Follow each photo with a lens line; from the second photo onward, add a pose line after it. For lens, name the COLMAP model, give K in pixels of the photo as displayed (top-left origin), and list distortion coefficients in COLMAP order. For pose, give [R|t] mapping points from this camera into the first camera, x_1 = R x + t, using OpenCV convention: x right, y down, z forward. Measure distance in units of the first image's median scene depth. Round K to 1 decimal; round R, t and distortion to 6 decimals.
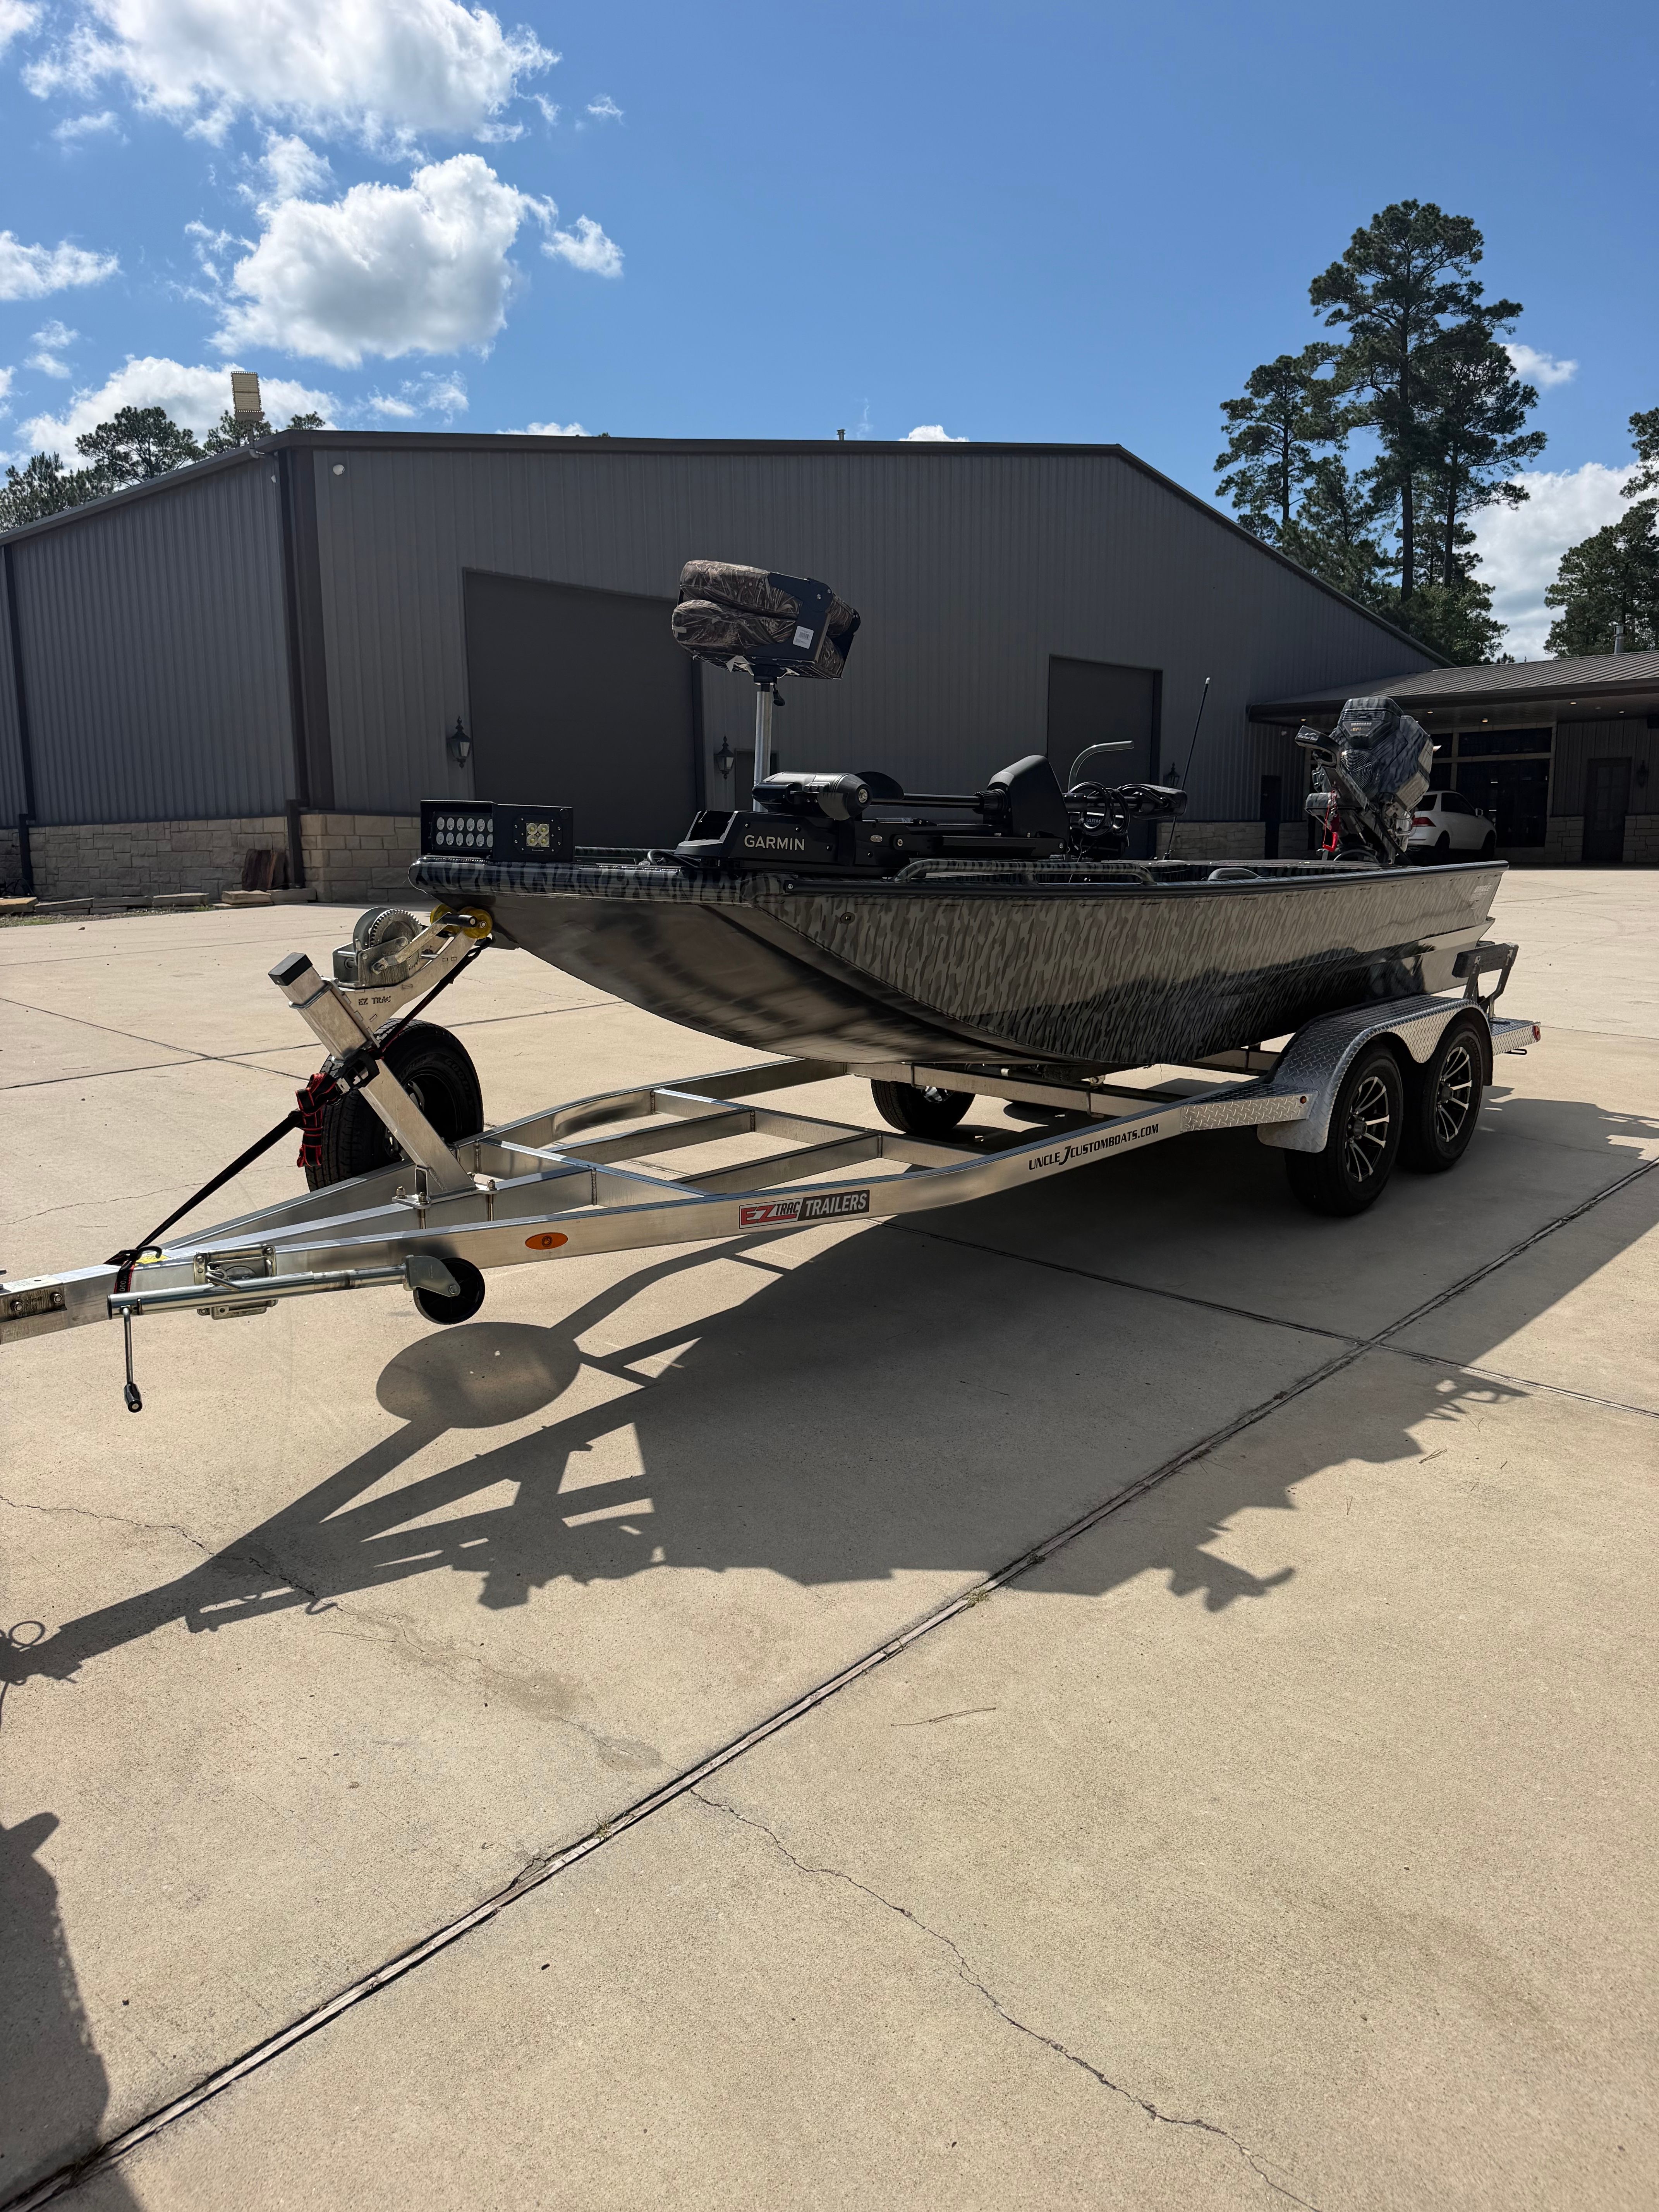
lens RADIAL K [[1555.5, 0, 830.9], [0, 1555.5, 1104.7], [0, 0, 1]] dist [0.029010, -0.041541]
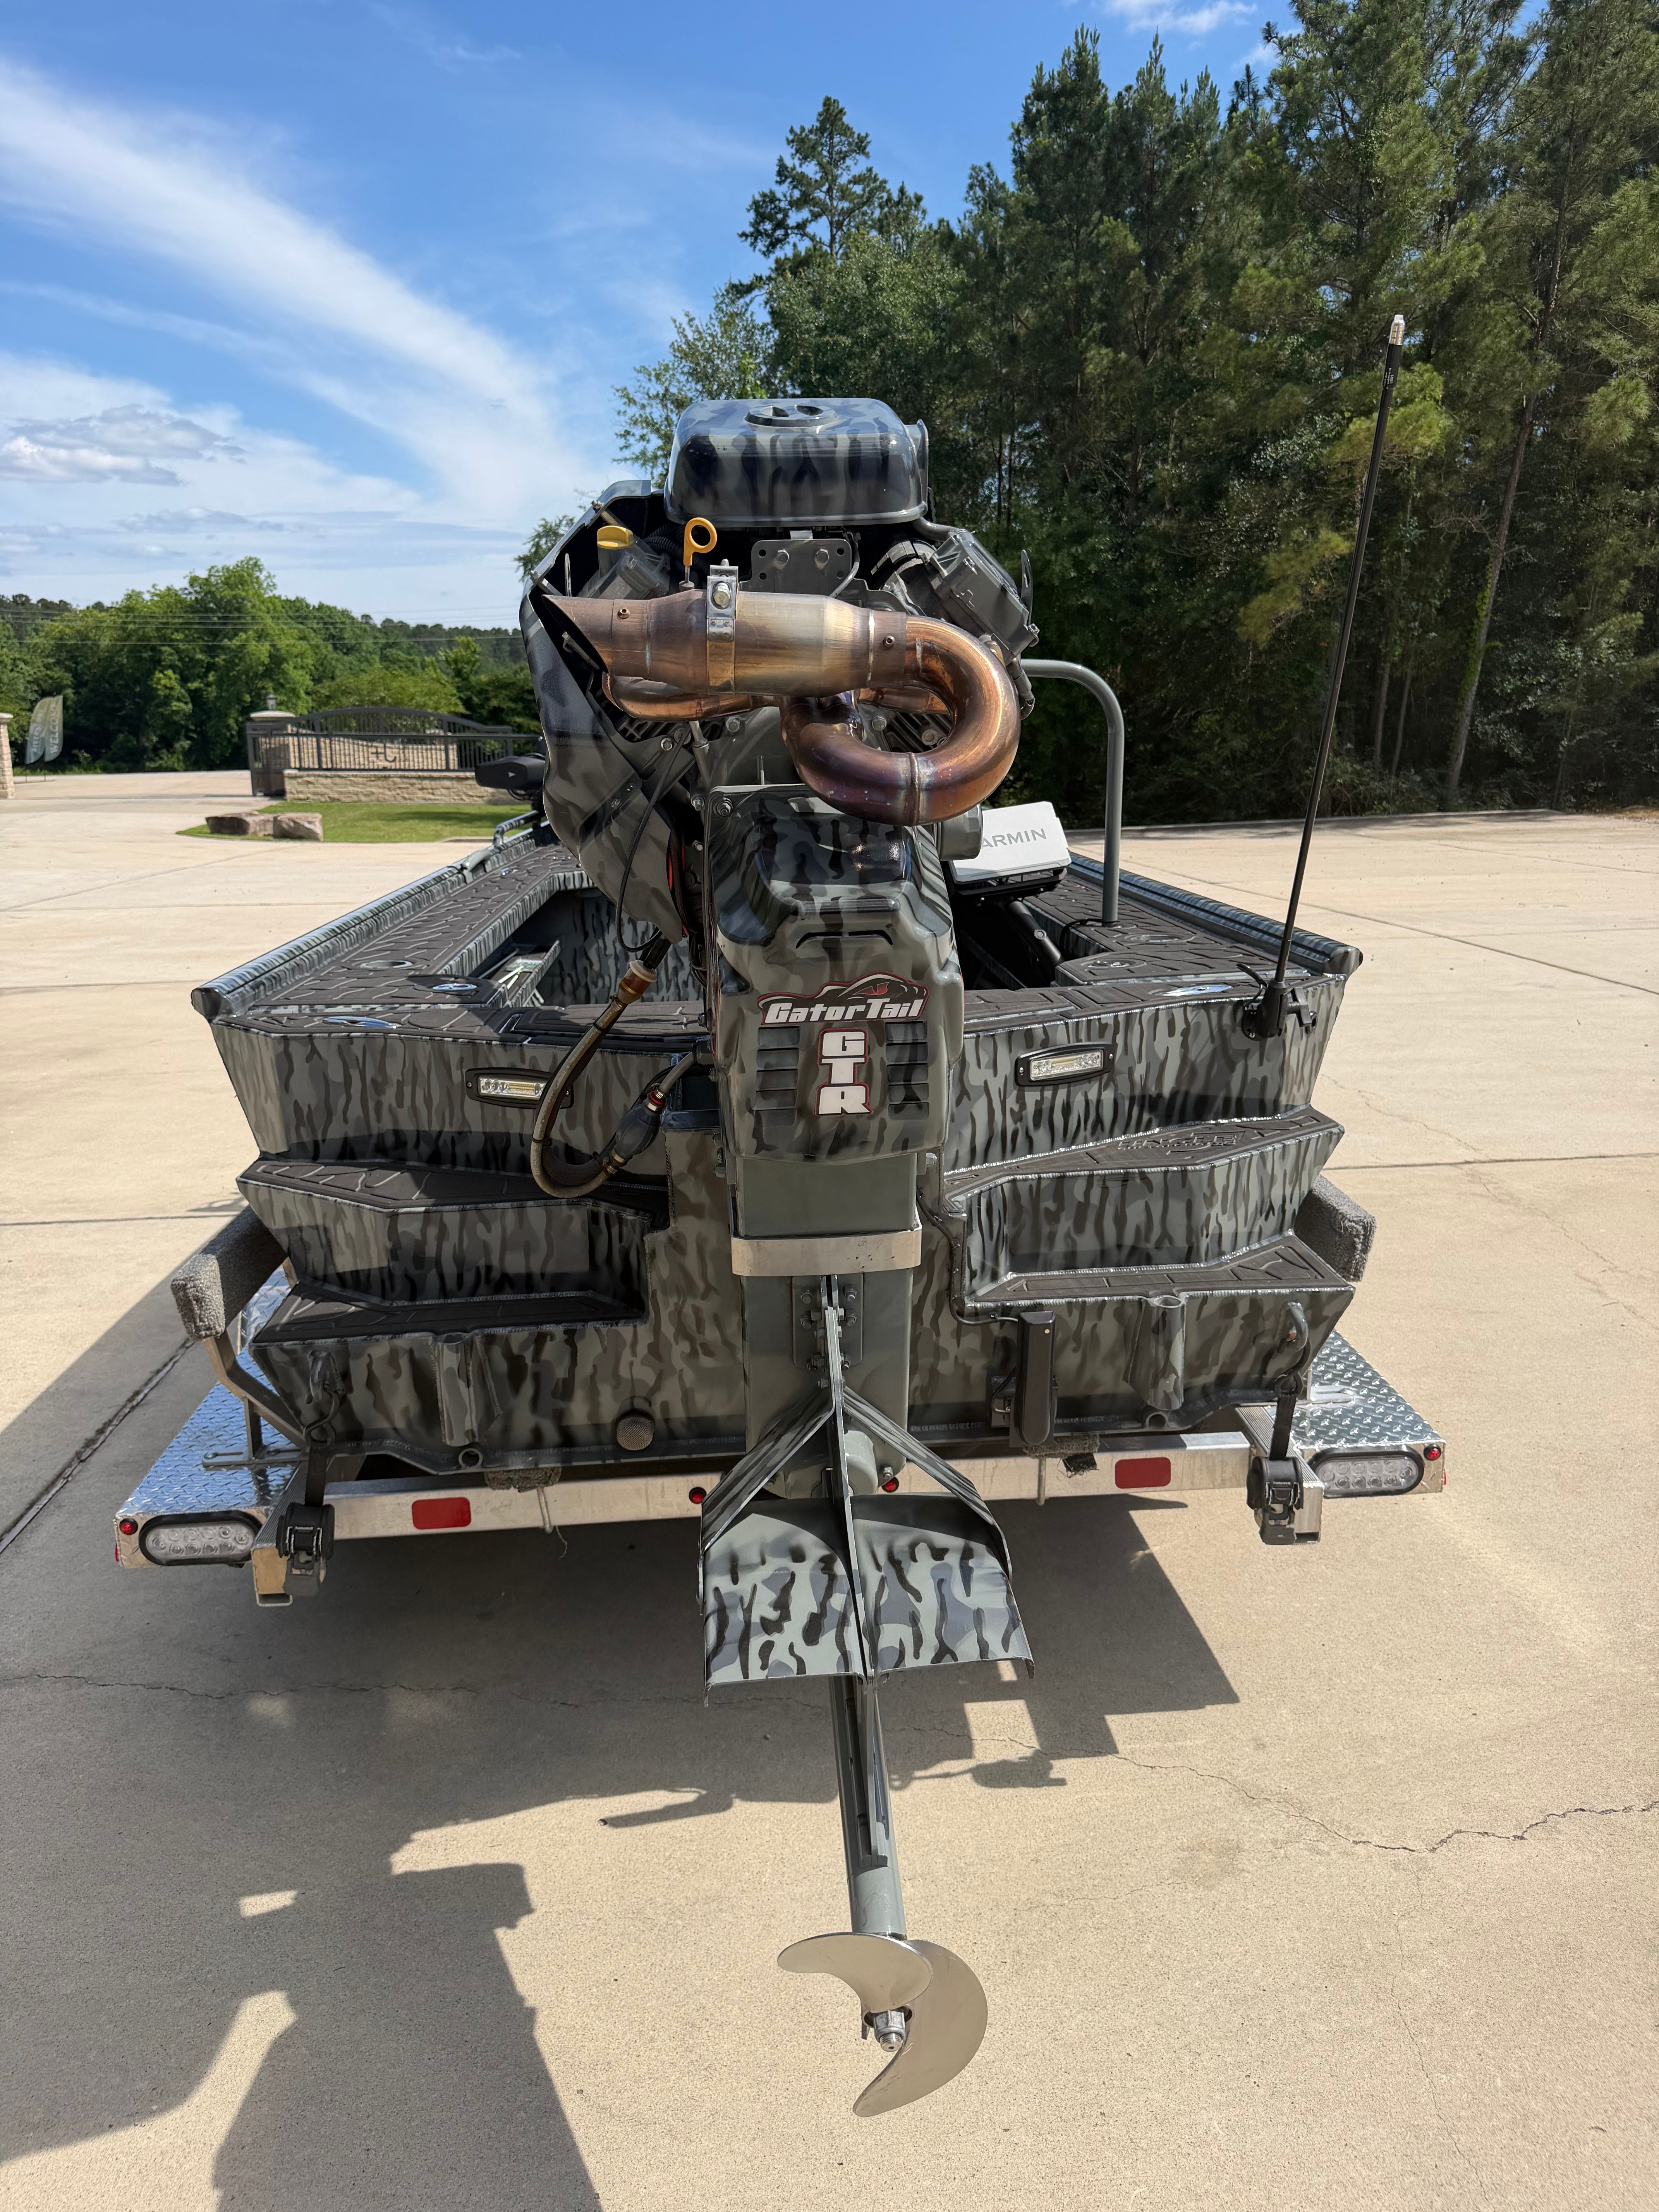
lens RADIAL K [[1555.5, 0, 819.7], [0, 1555.5, 1098.4], [0, 0, 1]] dist [0.029010, -0.041541]
pose [[-0.708464, 0.178950, -0.682683, 0.929005], [-0.115088, 0.925076, 0.361923, -0.444554], [0.696300, 0.334978, -0.634788, 2.119916]]
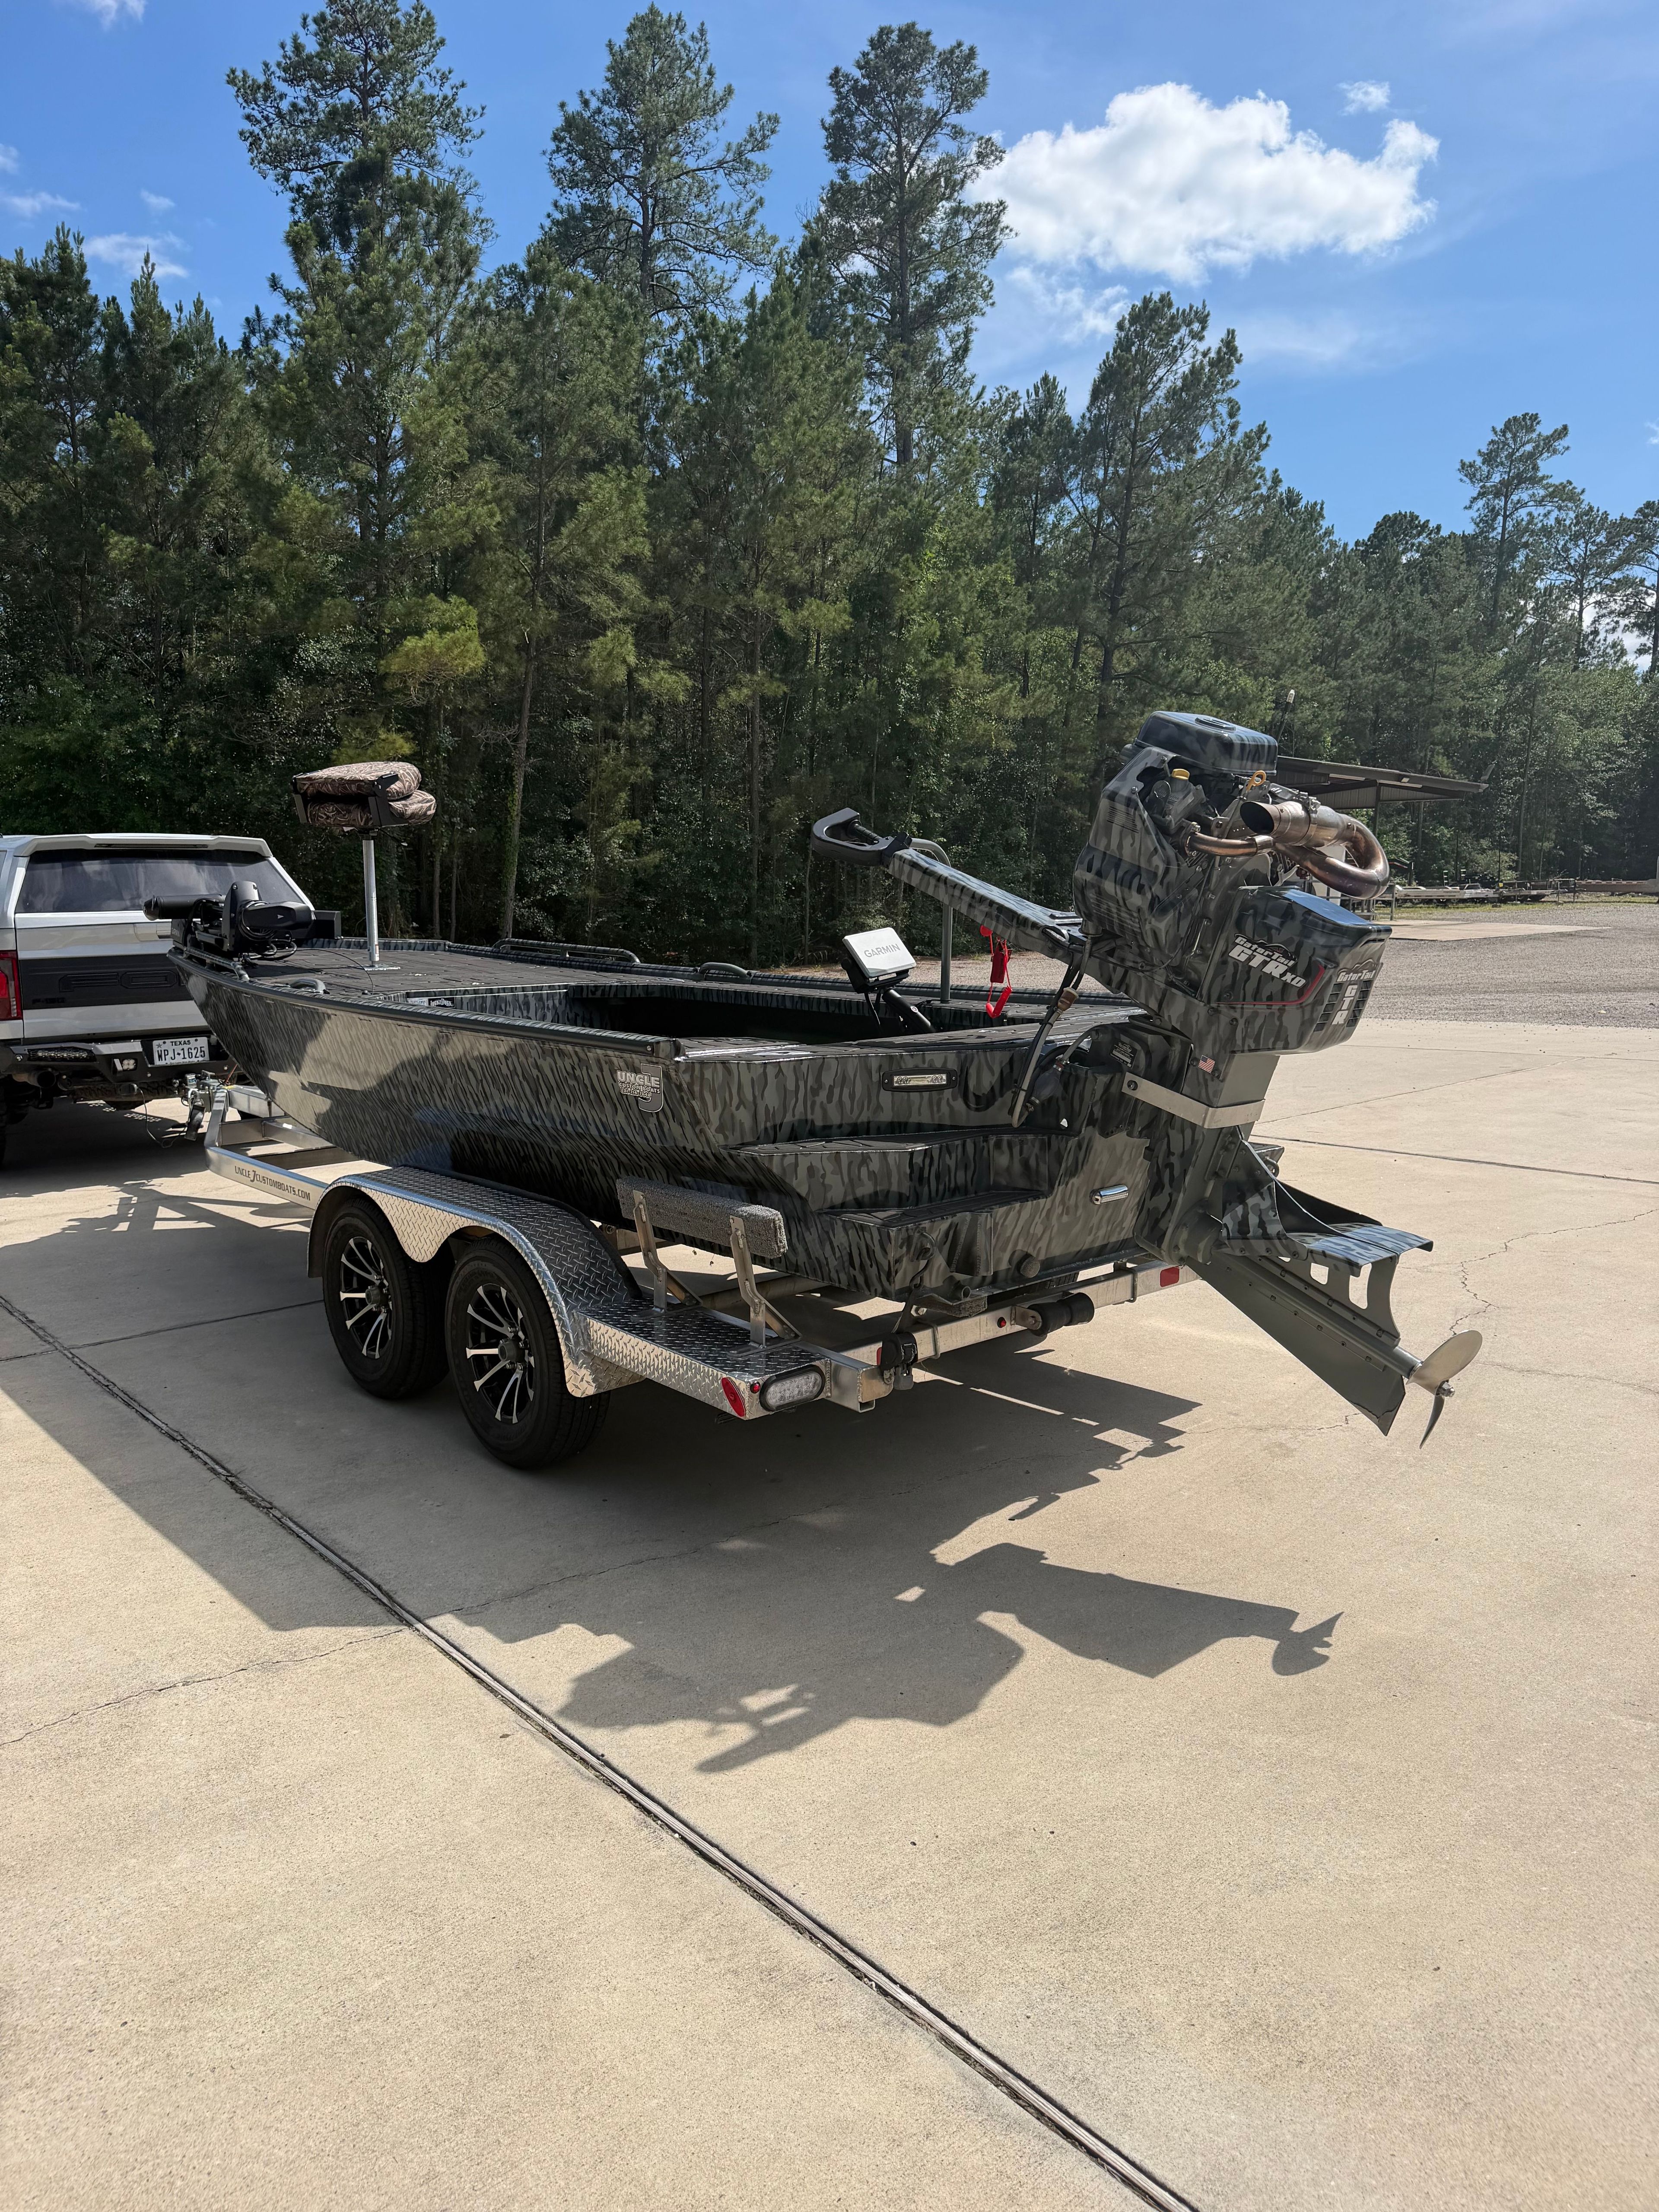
lens RADIAL K [[1555.5, 0, 823.6], [0, 1555.5, 1114.9], [0, 0, 1]] dist [0.029010, -0.041541]
pose [[-0.132690, 0.138708, -0.981404, 1.516822], [-0.183616, 0.969580, 0.161862, -0.353736], [0.974001, 0.201679, -0.103185, 1.743031]]
